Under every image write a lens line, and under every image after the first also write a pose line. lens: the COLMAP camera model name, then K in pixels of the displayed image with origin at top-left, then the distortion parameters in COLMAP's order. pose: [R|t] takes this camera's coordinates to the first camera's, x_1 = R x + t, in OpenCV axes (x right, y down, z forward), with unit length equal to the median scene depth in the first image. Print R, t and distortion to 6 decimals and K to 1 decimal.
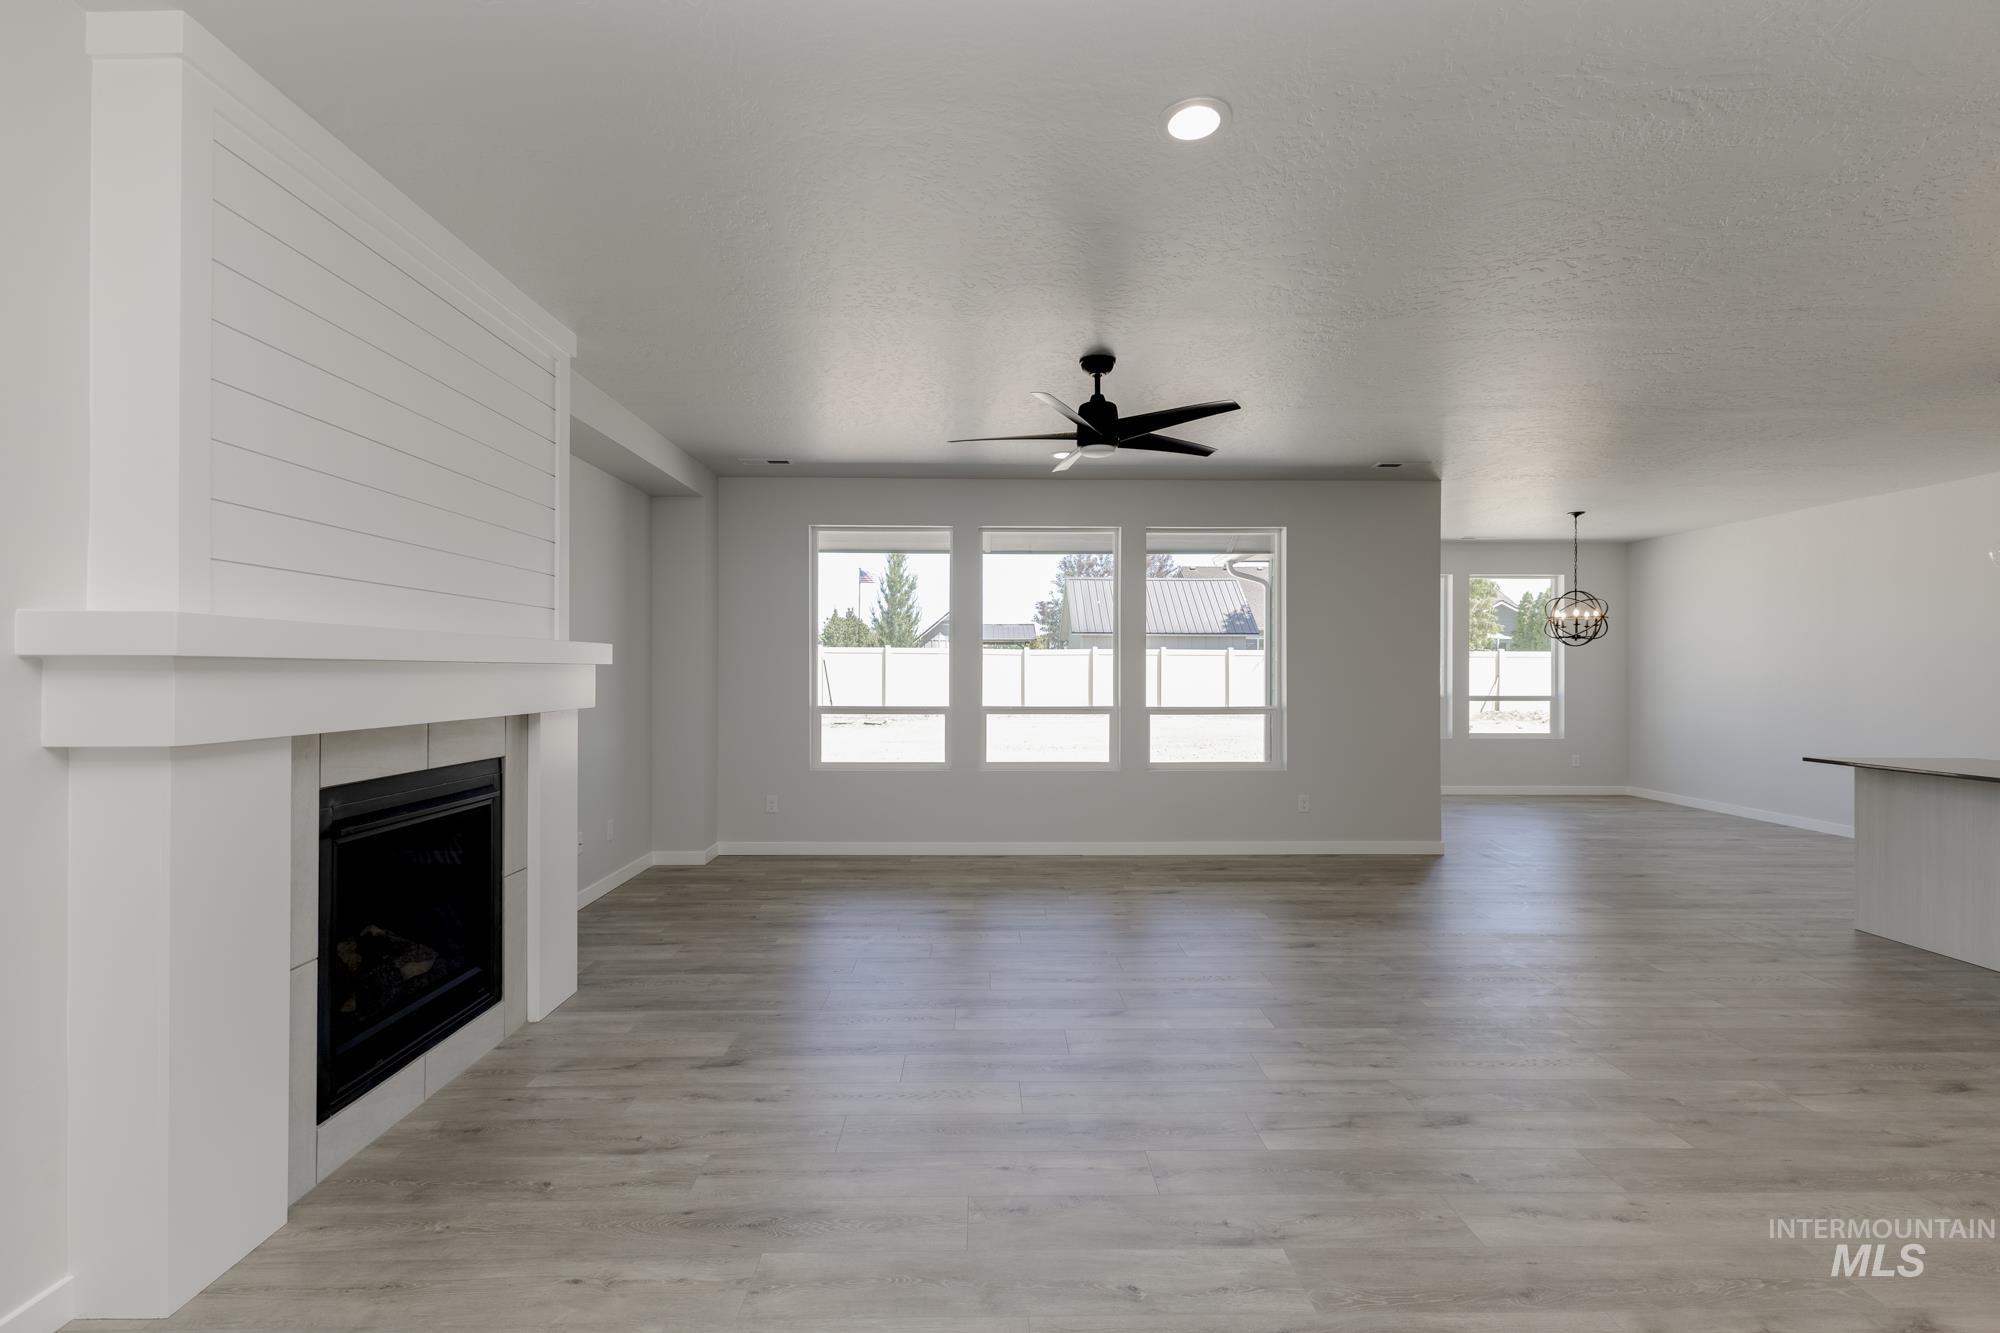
lens RADIAL K [[871.6, 0, 994.6], [0, 871.6, 666.7], [0, 0, 1]] dist [0.001445, 0.000083]
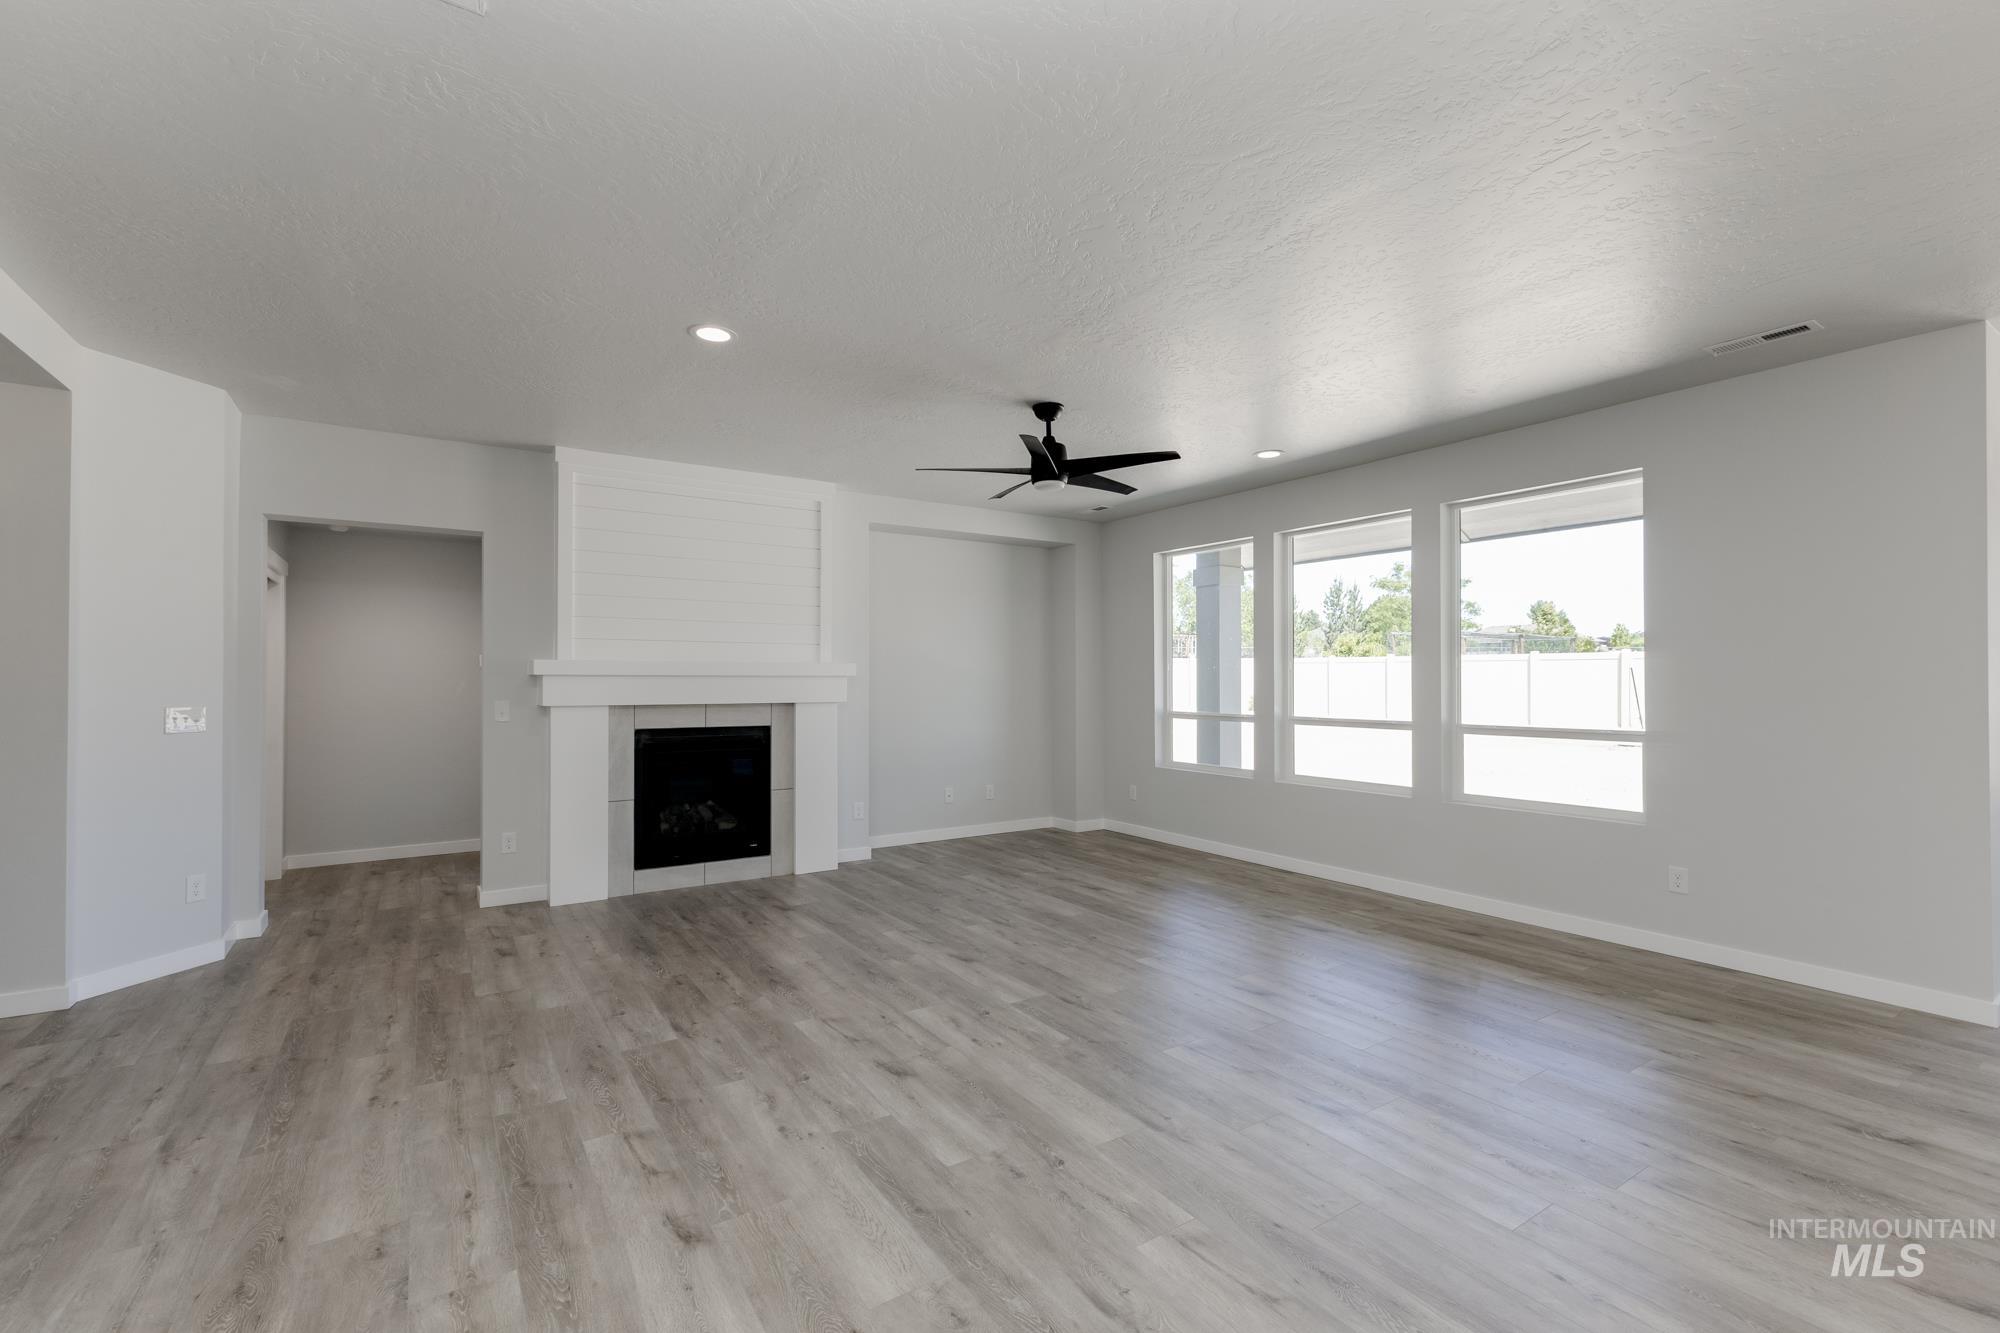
lens RADIAL K [[871.6, 0, 994.6], [0, 871.6, 666.7], [0, 0, 1]] dist [0.001445, 0.000083]
pose [[0.536472, -0.012358, -0.843828, 0.735553], [0.002828, 0.999913, -0.012846, 0.001253], [0.843914, 0.004505, 0.536460, 0.229103]]
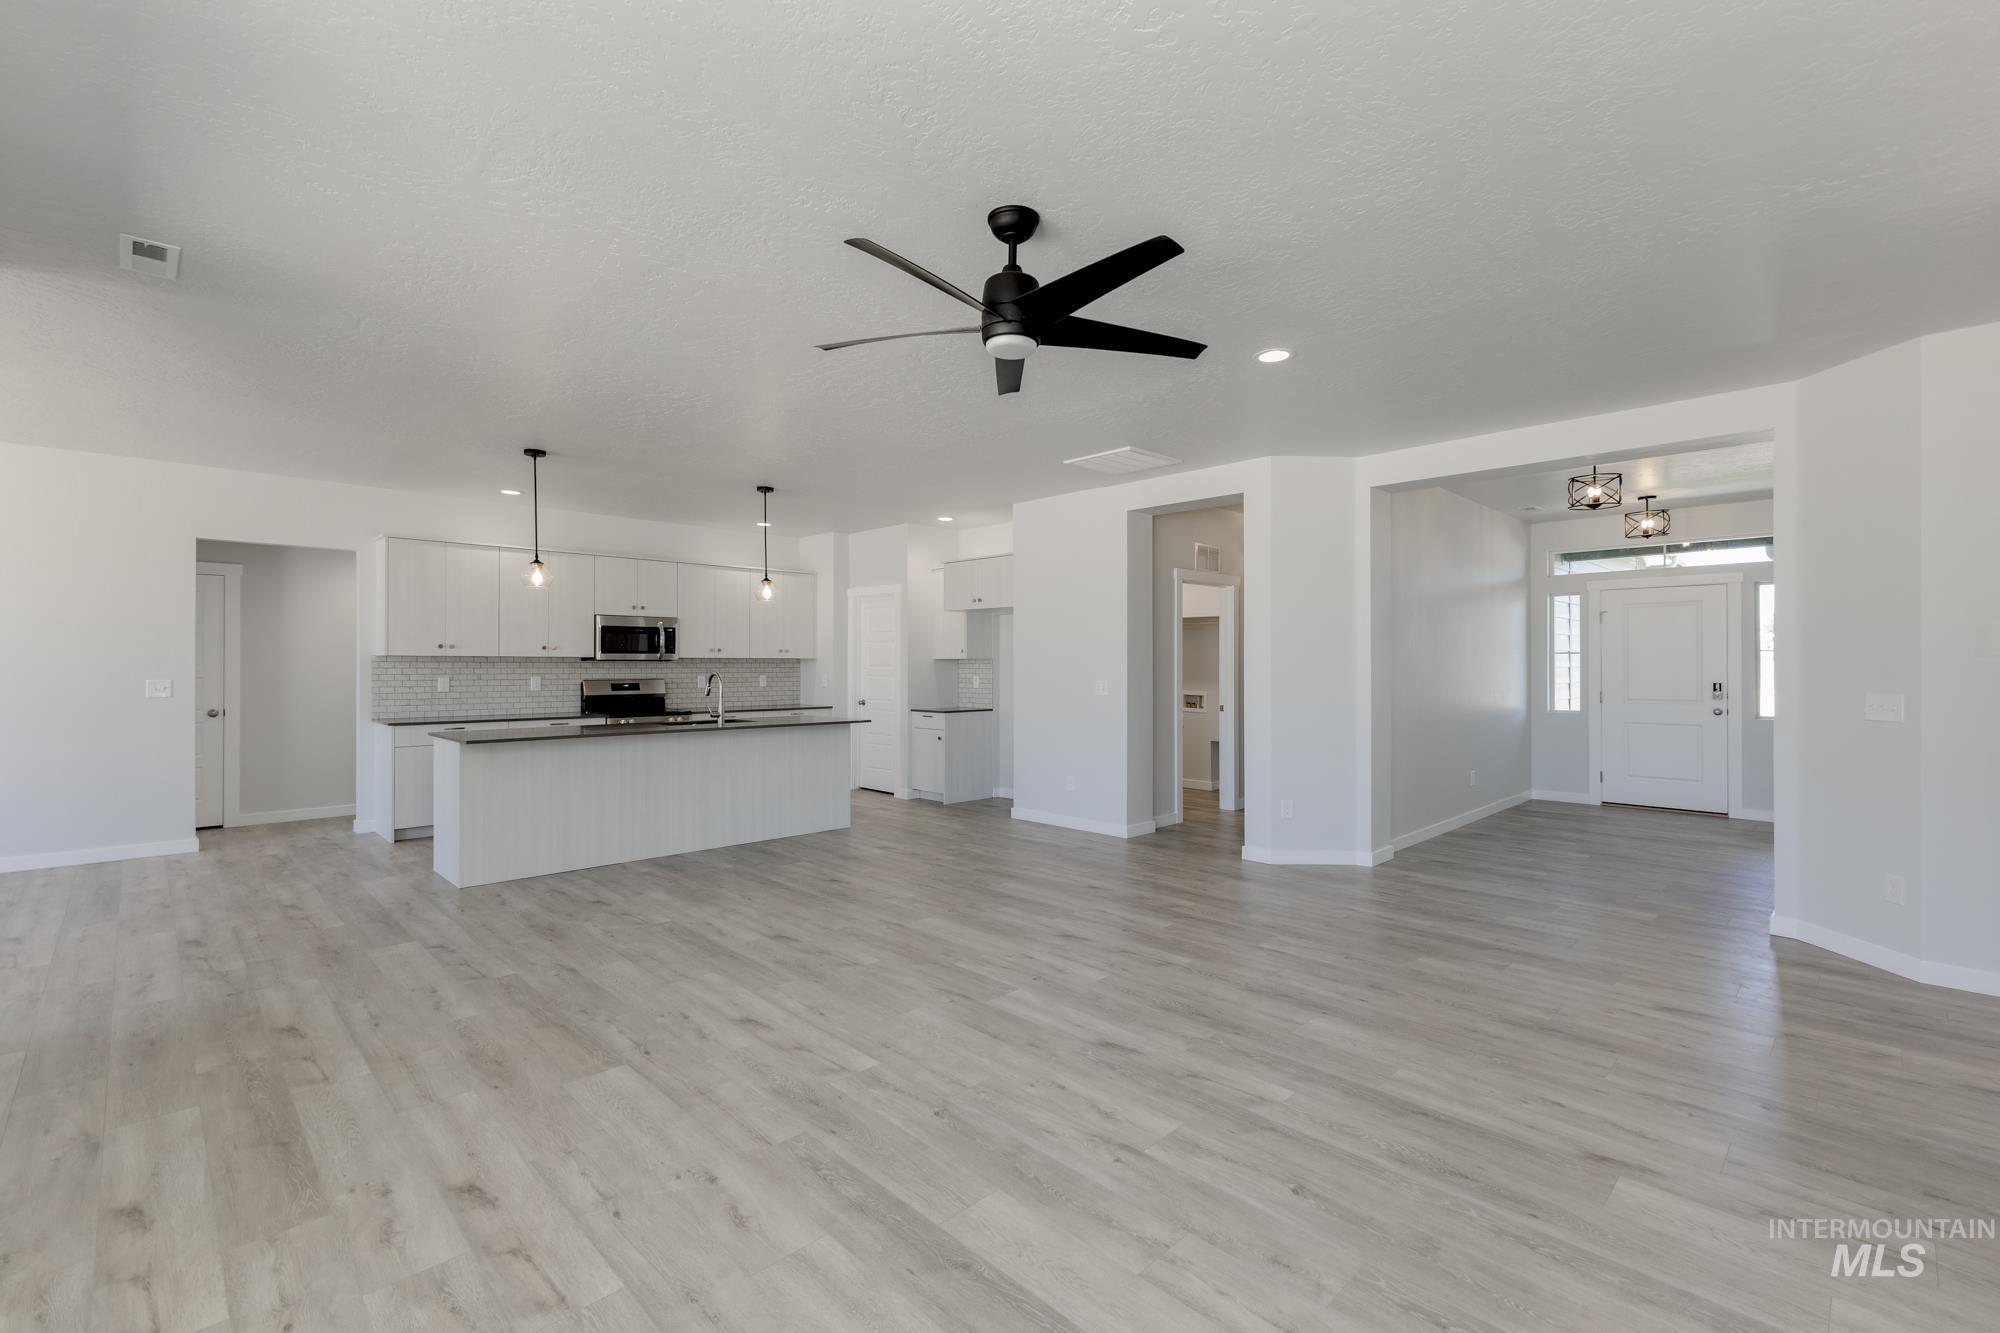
lens RADIAL K [[871.6, 0, 994.6], [0, 871.6, 666.7], [0, 0, 1]] dist [0.001445, 0.000083]
pose [[-0.688852, -0.004574, 0.724888, -0.266518], [-0.003206, 0.999990, 0.003264, 0.002042], [-0.724895, -0.000076, -0.688859, 1.048826]]
